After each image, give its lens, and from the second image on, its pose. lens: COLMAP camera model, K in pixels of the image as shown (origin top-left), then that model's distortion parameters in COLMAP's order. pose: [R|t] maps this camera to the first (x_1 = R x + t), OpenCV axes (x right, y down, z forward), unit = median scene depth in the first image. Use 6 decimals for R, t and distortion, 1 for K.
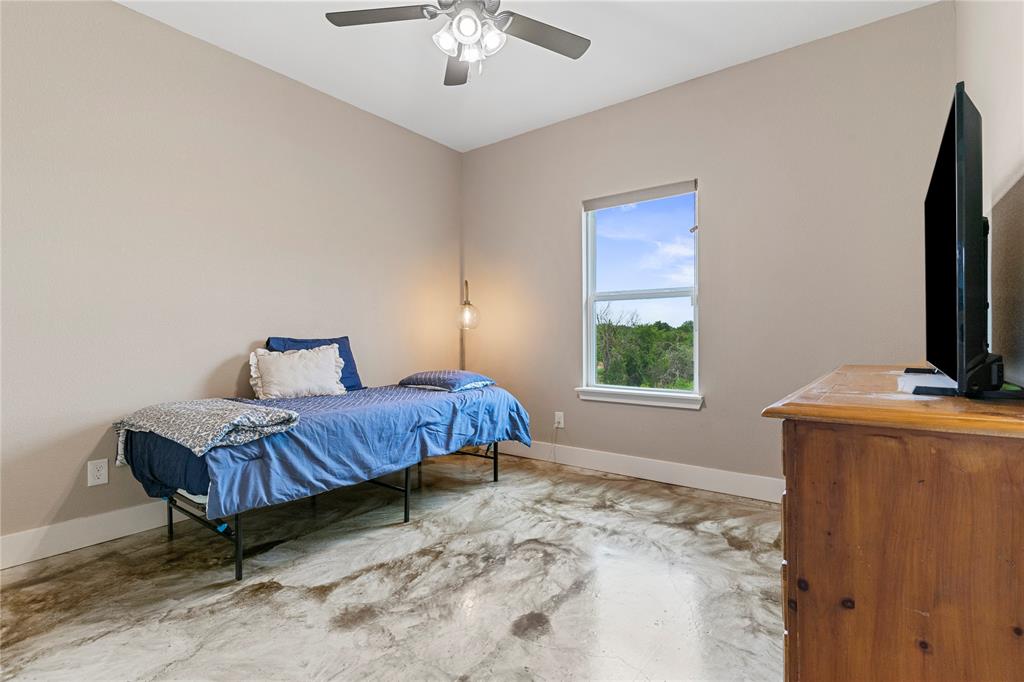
lens RADIAL K [[485.9, 0, 513.5], [0, 485.9, 341.2], [0, 0, 1]] dist [0.001958, -0.000085]
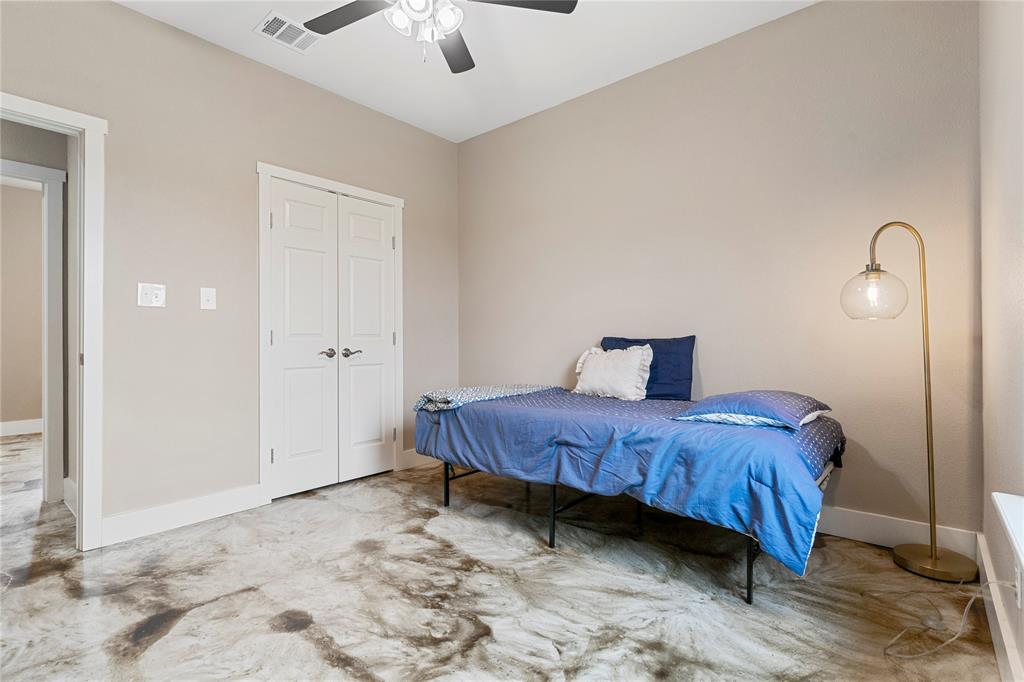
lens RADIAL K [[485.9, 0, 513.2], [0, 485.9, 337.0], [0, 0, 1]] dist [0.001958, -0.000085]
pose [[-0.060557, -0.001177, -0.998164, 0.750339], [-0.000059, 0.999999, -0.001175, -0.010216], [0.998165, -0.000013, -0.060557, 1.109660]]
